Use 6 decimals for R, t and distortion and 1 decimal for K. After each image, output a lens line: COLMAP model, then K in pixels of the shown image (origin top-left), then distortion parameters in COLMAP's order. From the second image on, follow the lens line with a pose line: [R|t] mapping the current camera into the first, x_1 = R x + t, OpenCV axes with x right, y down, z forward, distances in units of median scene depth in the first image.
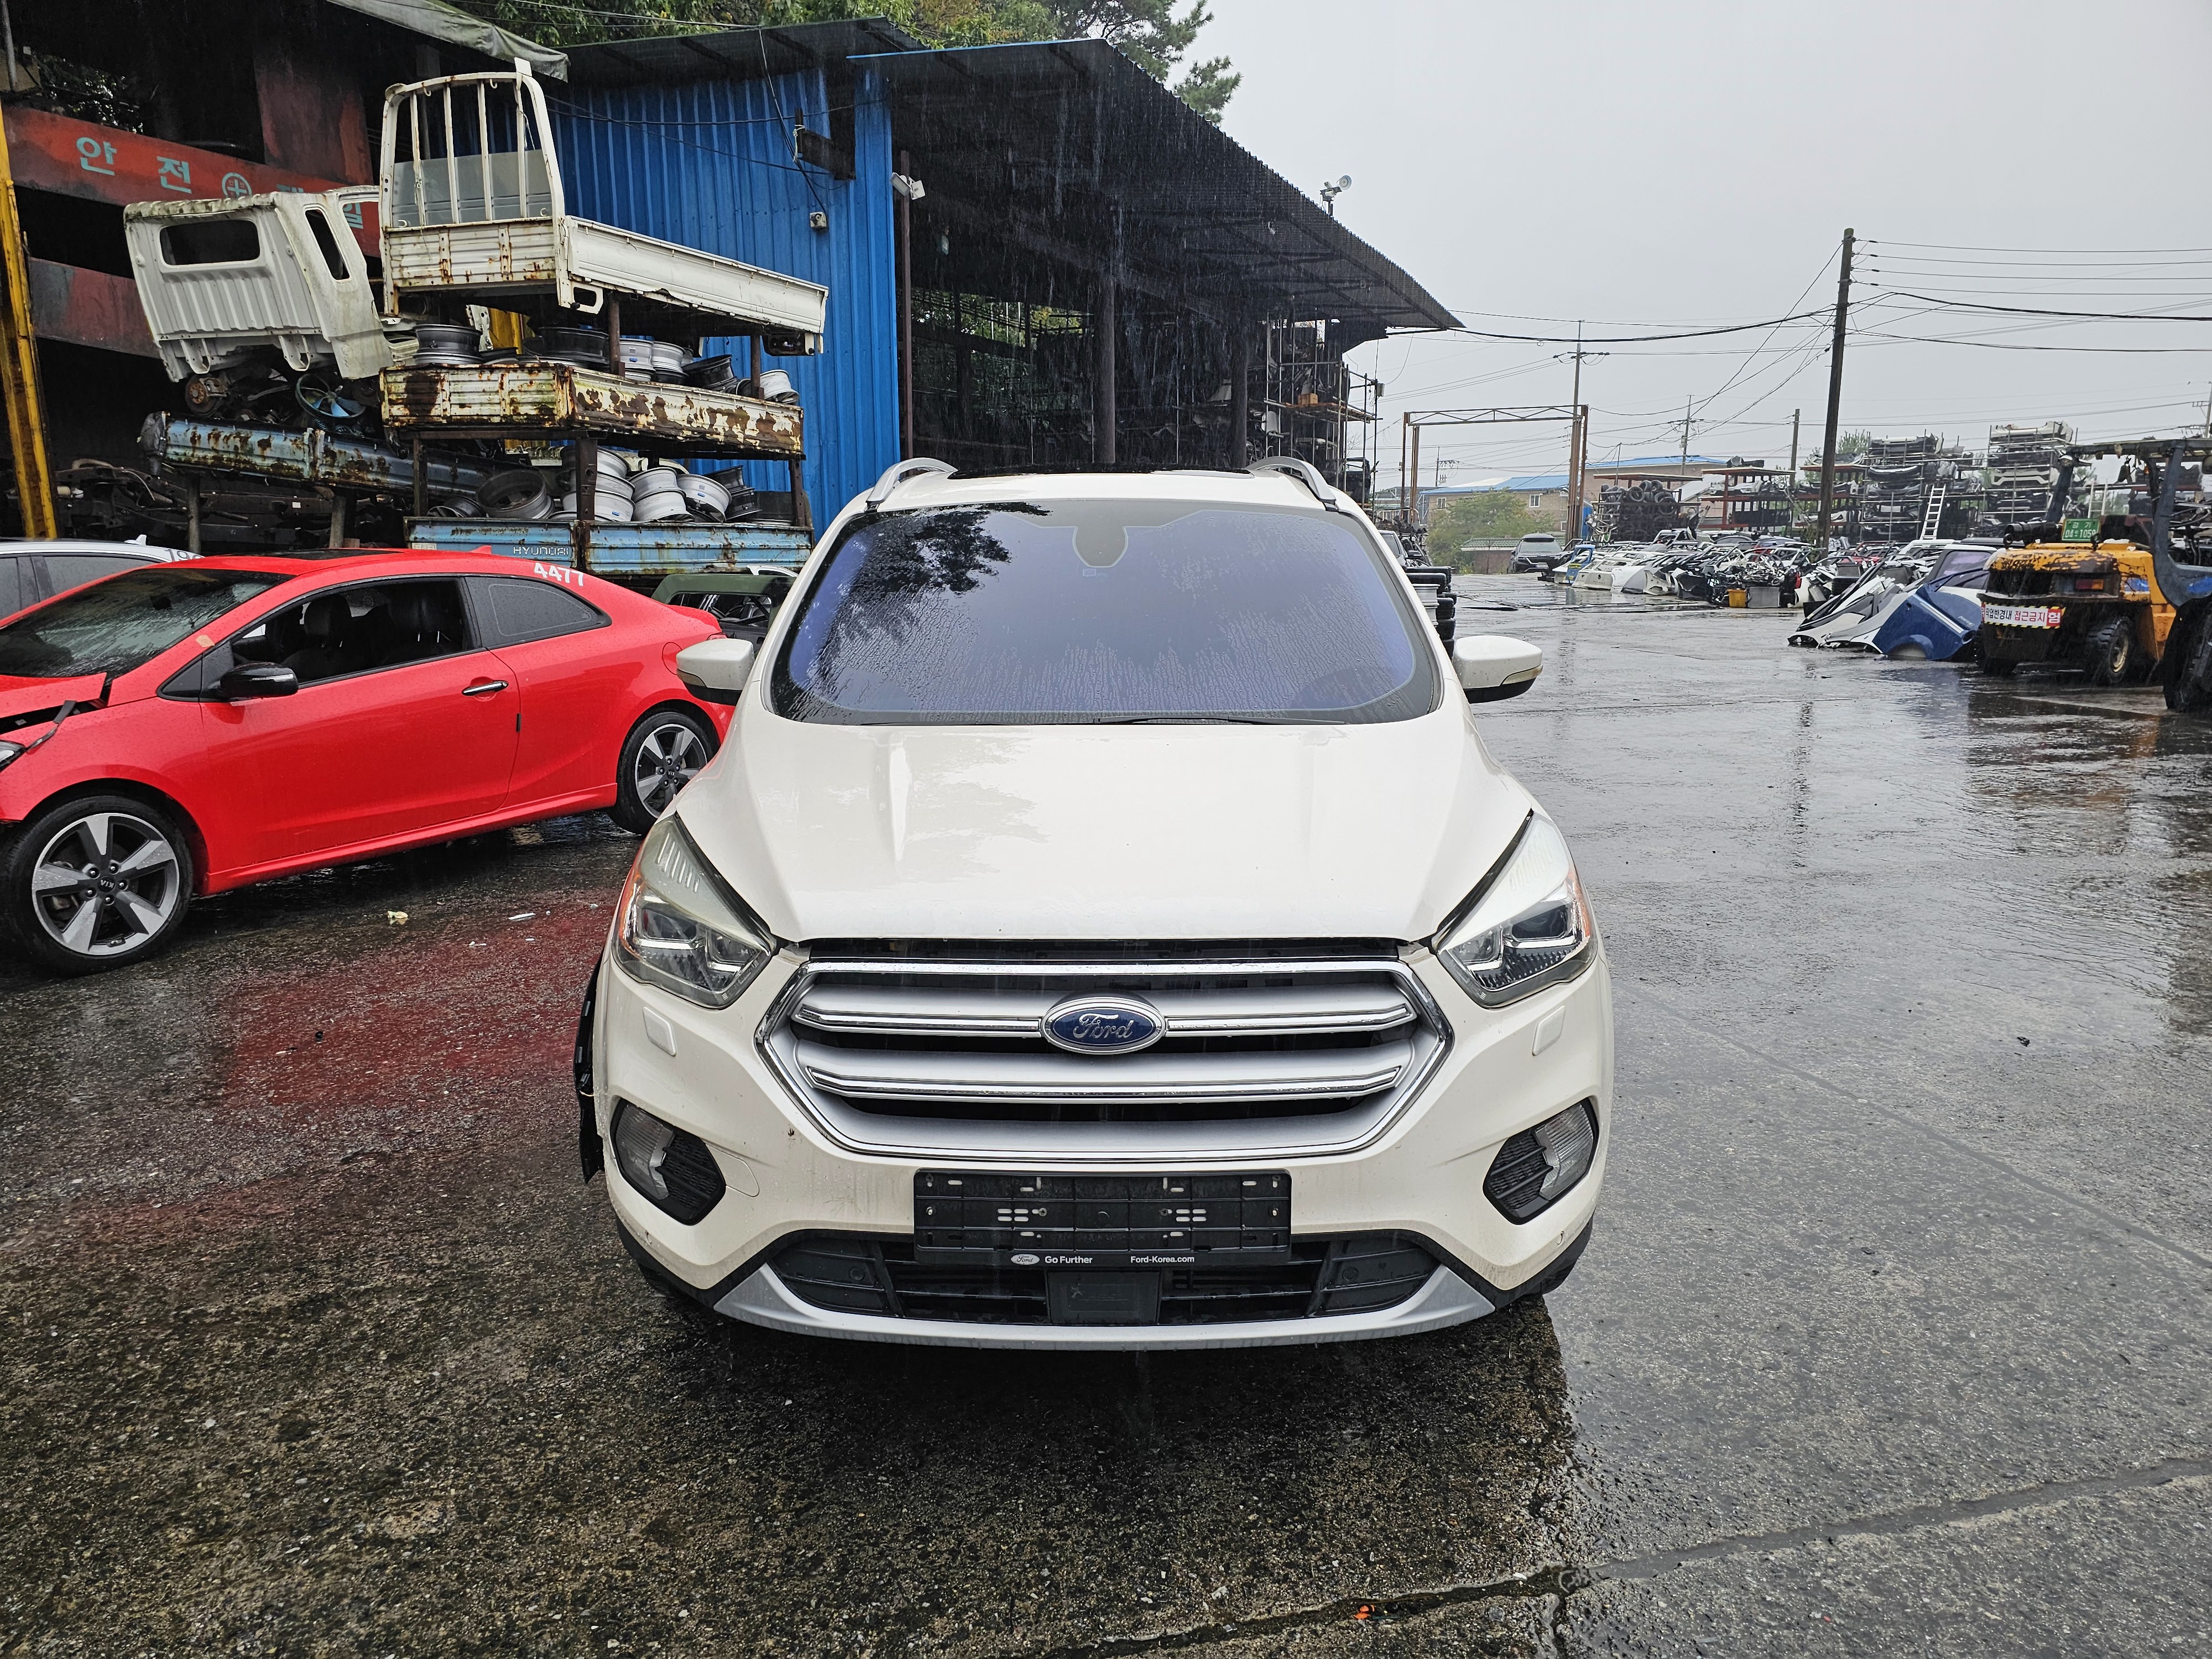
lens RADIAL K [[1487.2, 0, 1091.6], [0, 1487.2, 822.7], [0, 0, 1]] dist [0.052169, -0.048094]
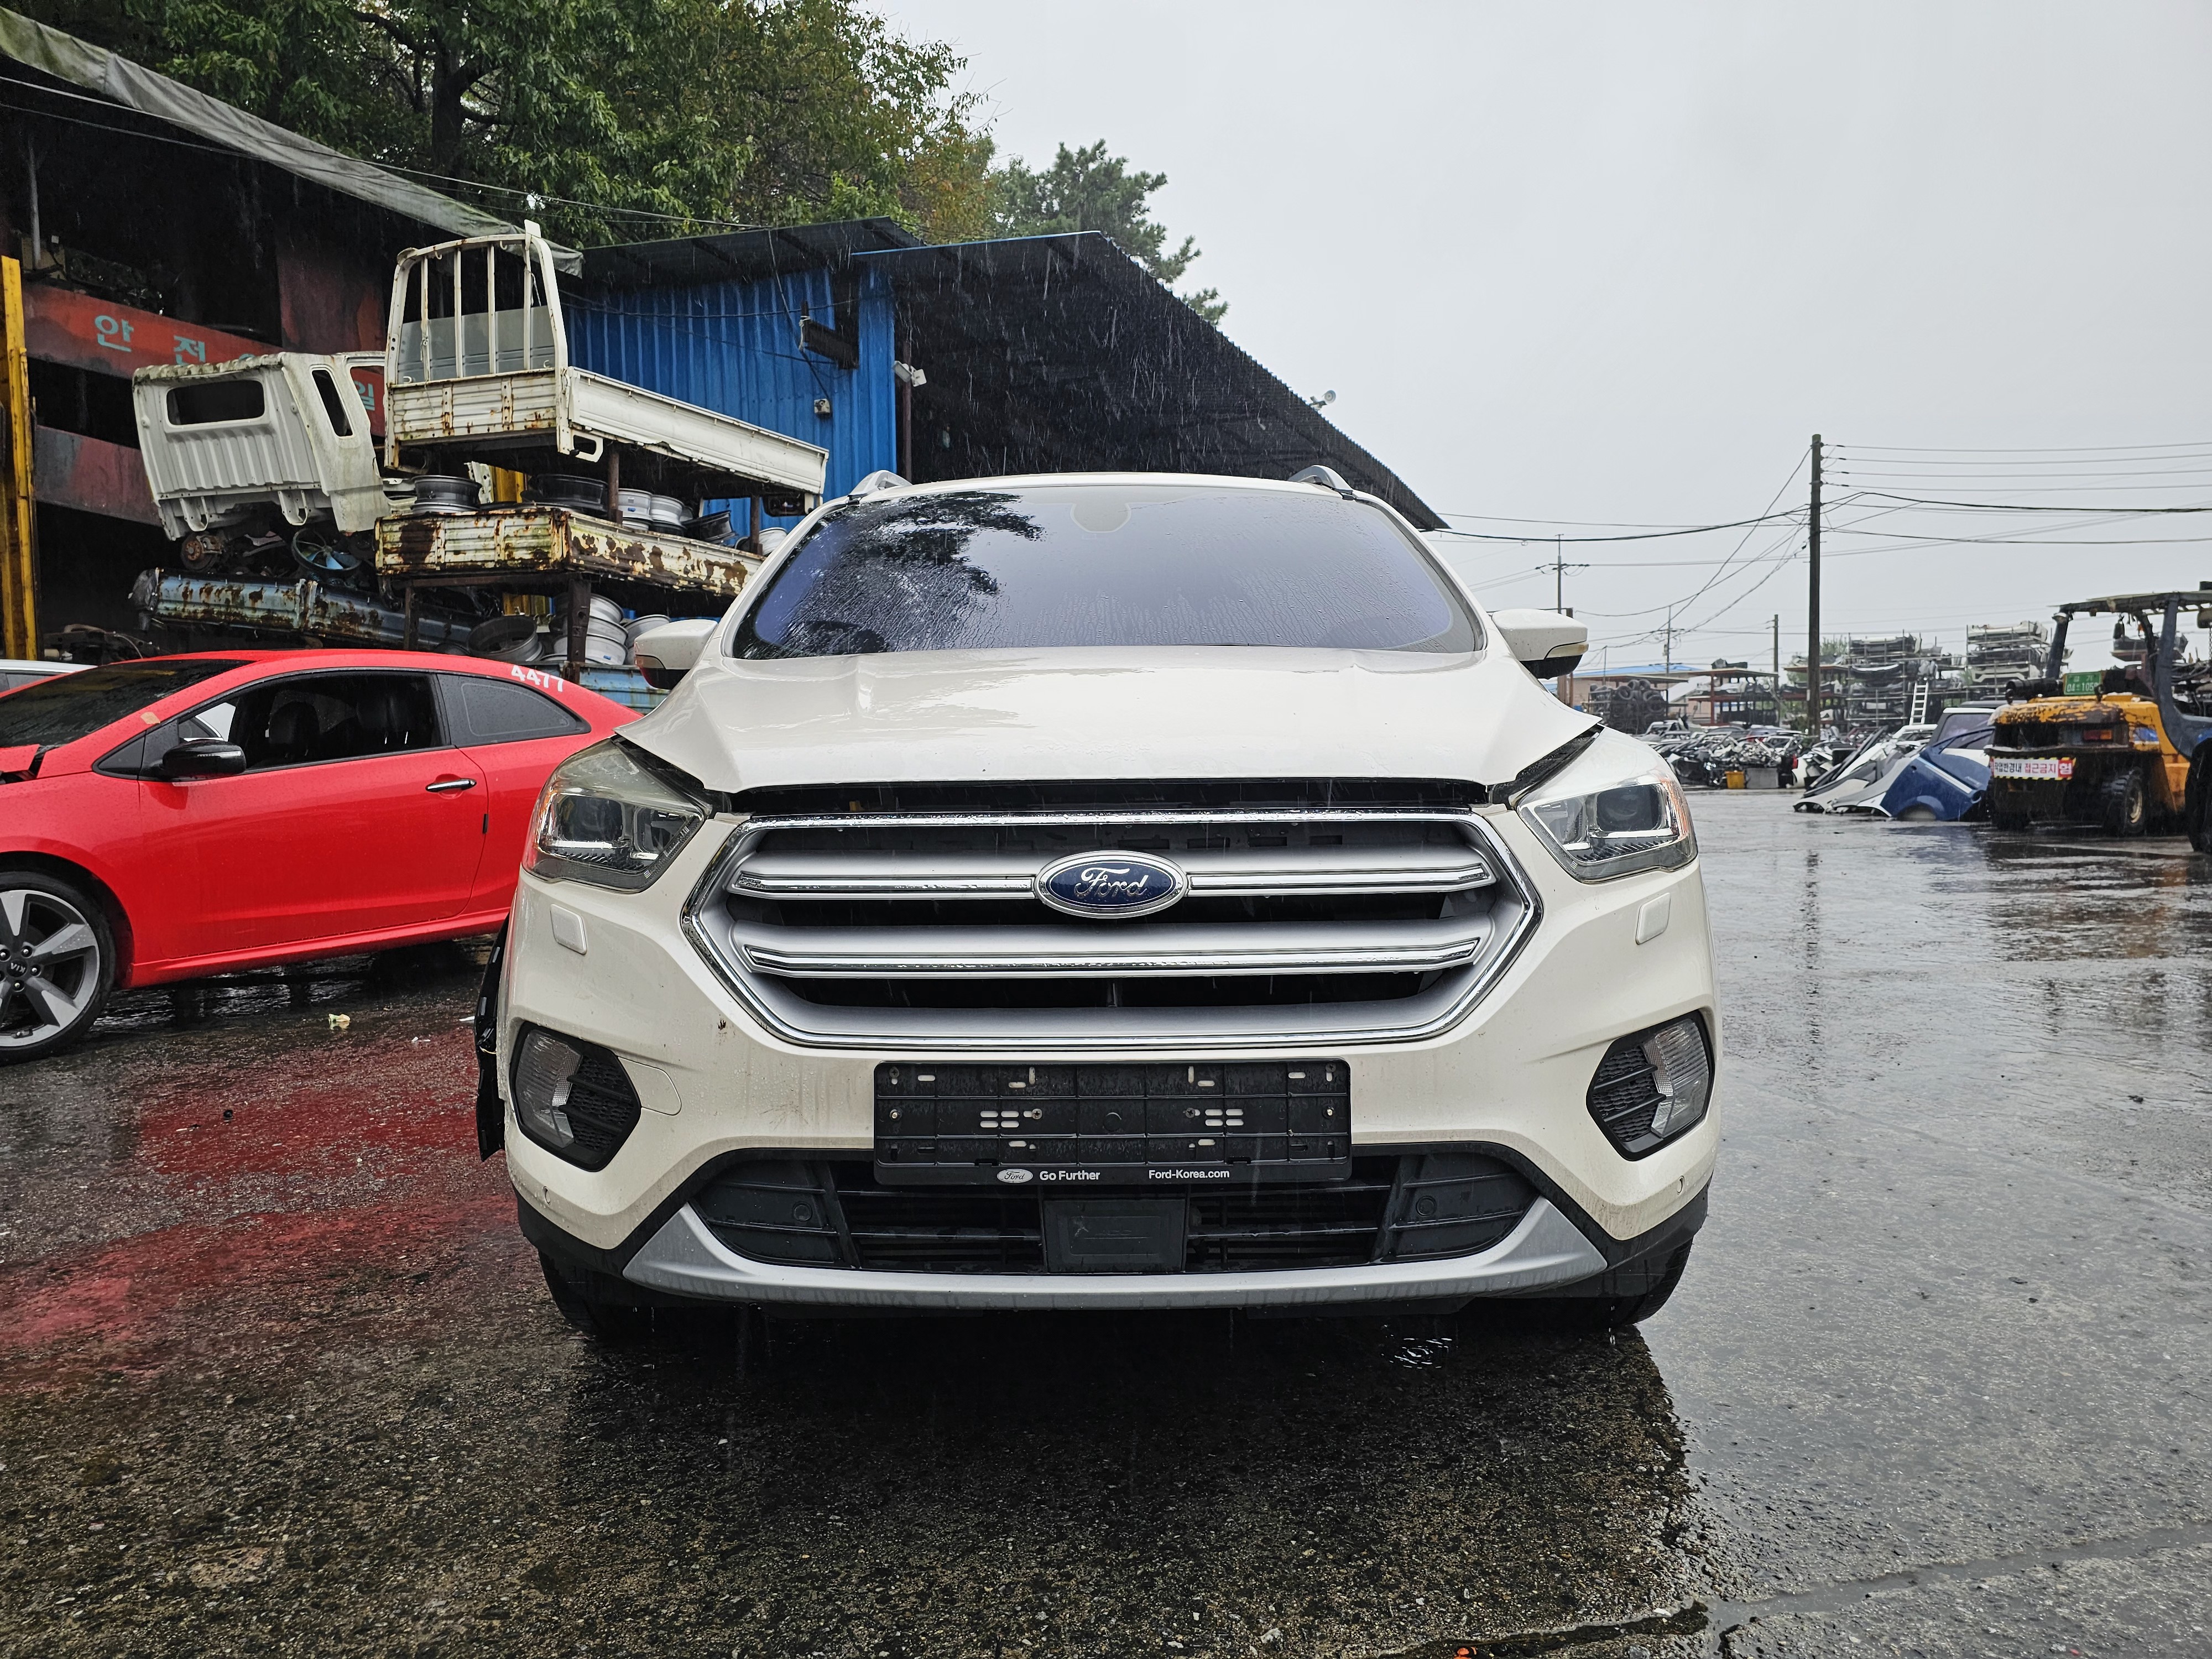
lens RADIAL K [[1487.2, 0, 1097.6], [0, 1487.2, 827.1], [0, 0, 1]] dist [0.052169, -0.048094]
pose [[0.999961, -0.007394, 0.004790, -0.000588], [0.007983, 0.990438, -0.137730, 0.040425], [-0.003726, 0.137763, 0.990458, 0.036398]]
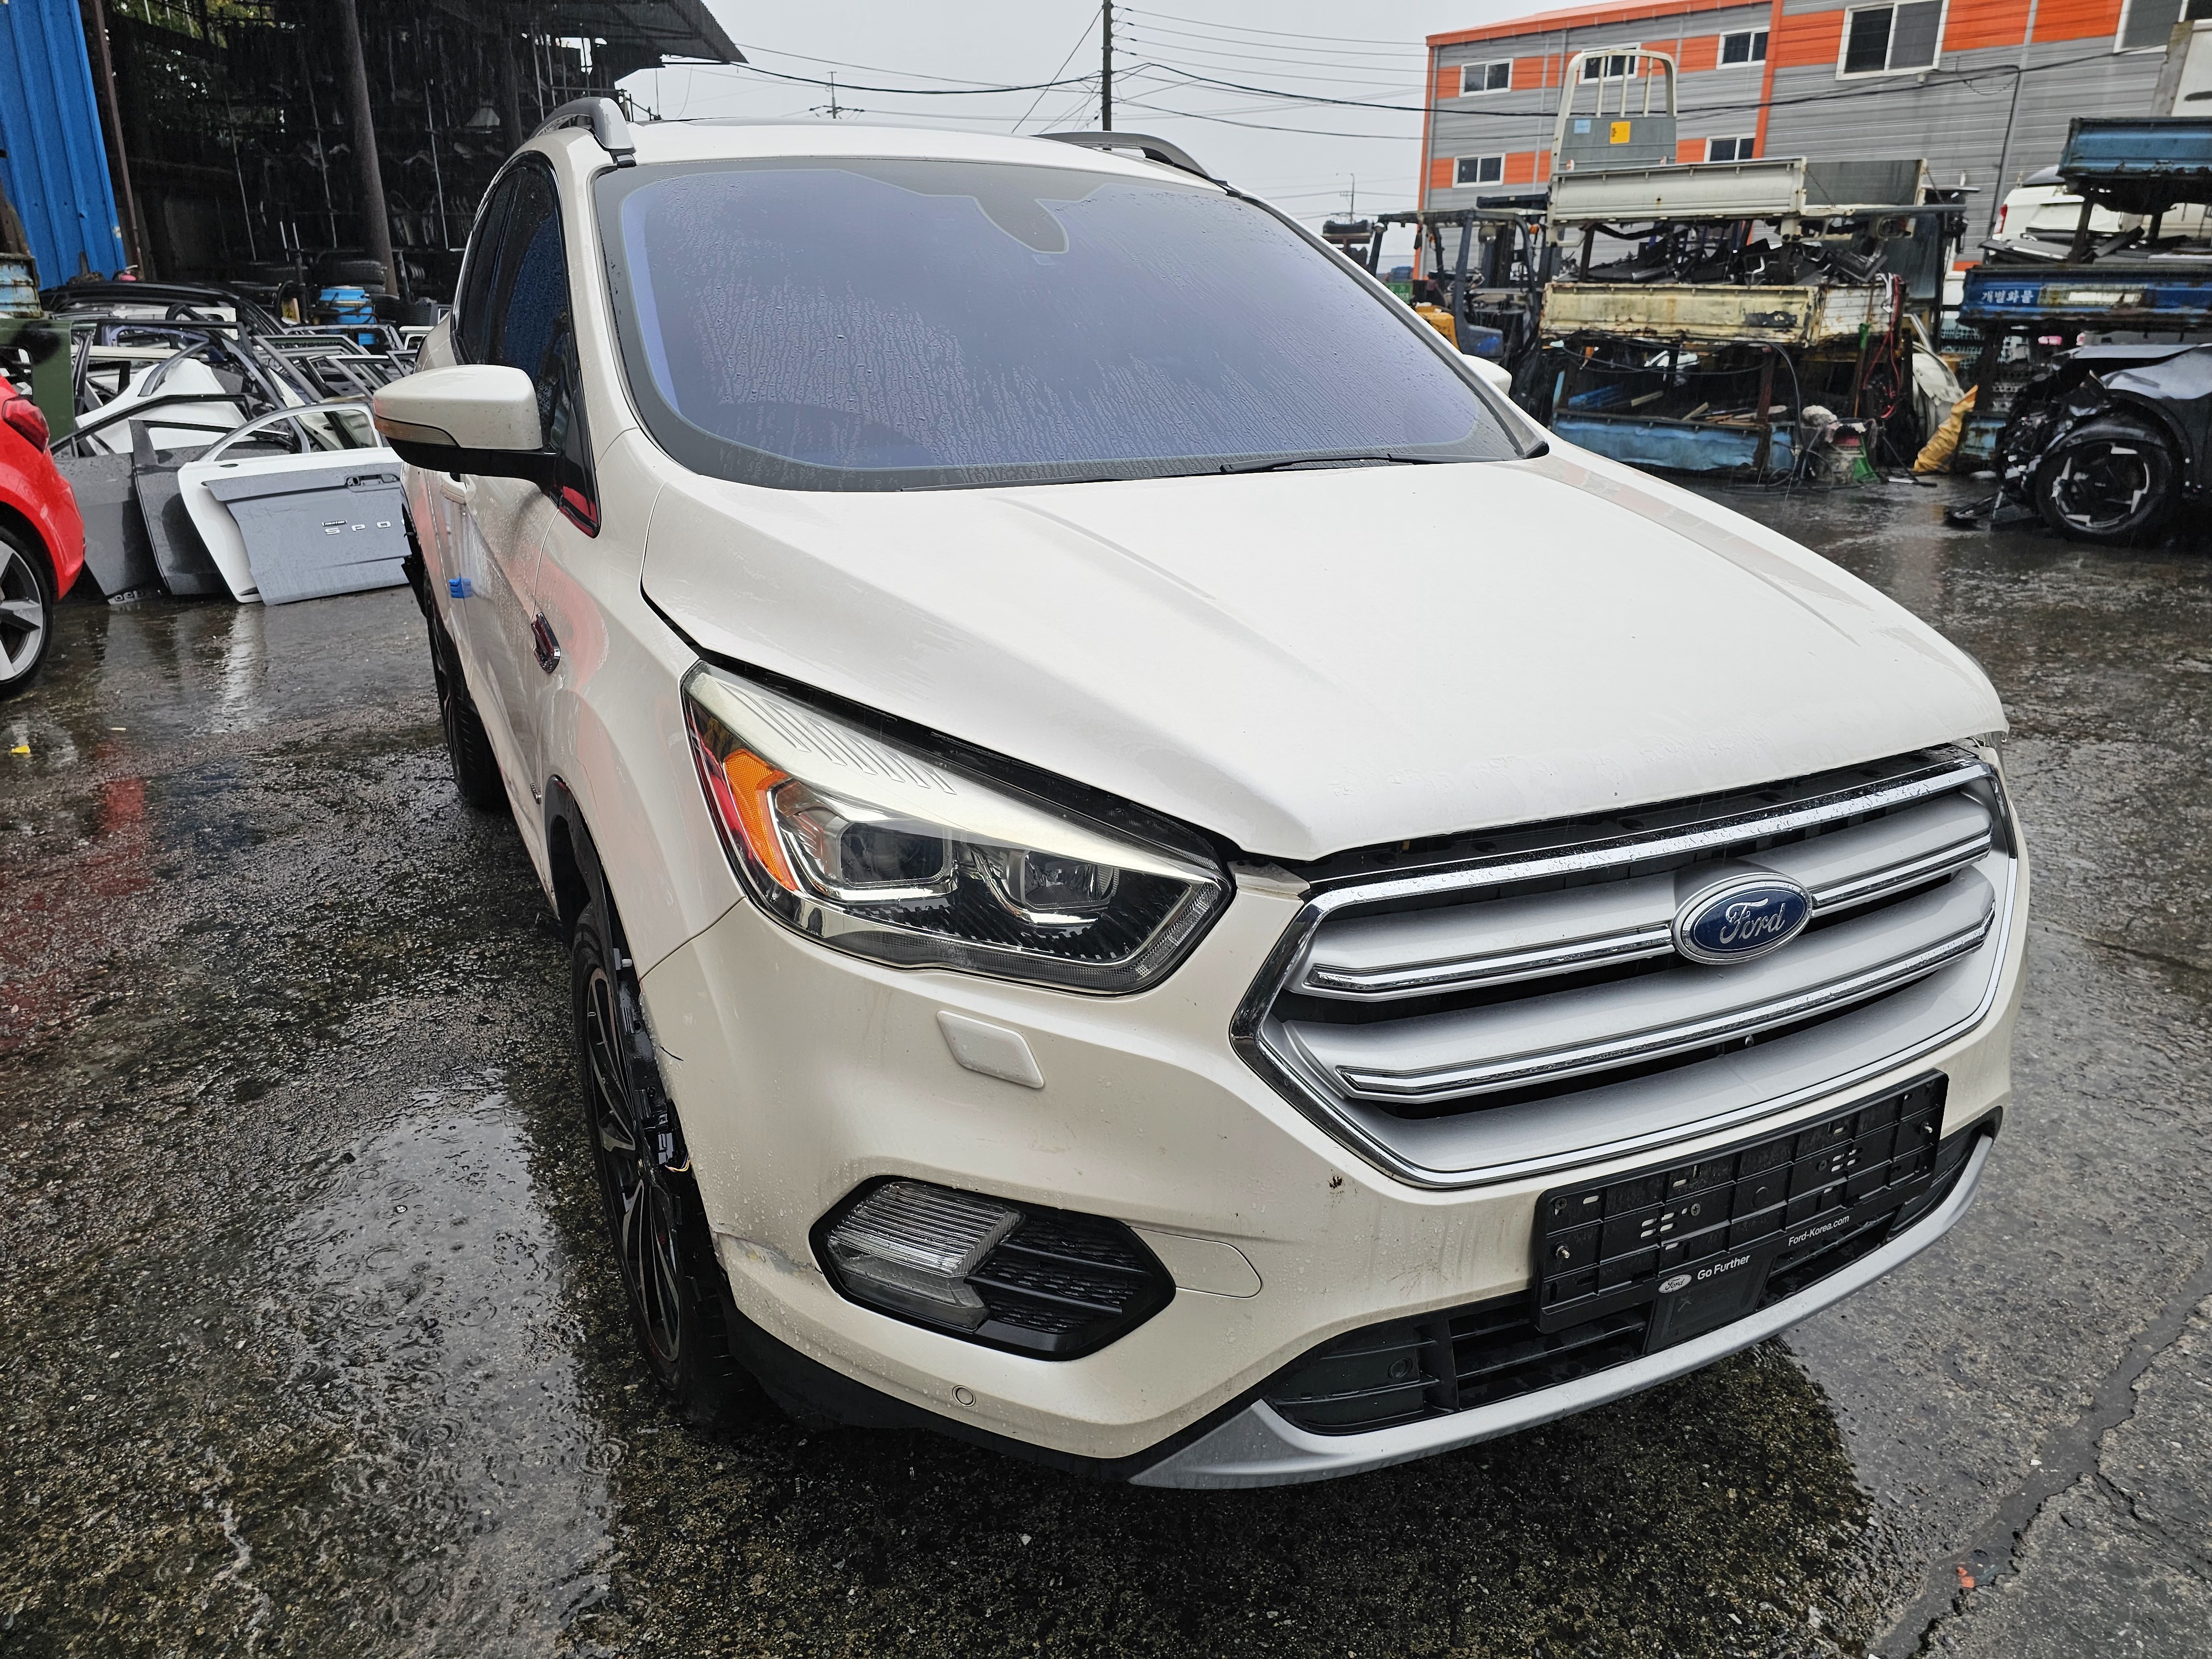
lens RADIAL K [[1487.2, 0, 1091.1], [0, 1487.2, 815.2], [0, 0, 1]] dist [0.052169, -0.048094]
pose [[0.889879, -0.138410, 0.434693, -0.097969], [0.076934, 0.984747, 0.156057, -0.006039], [-0.449663, -0.105429, 0.886954, 0.102035]]
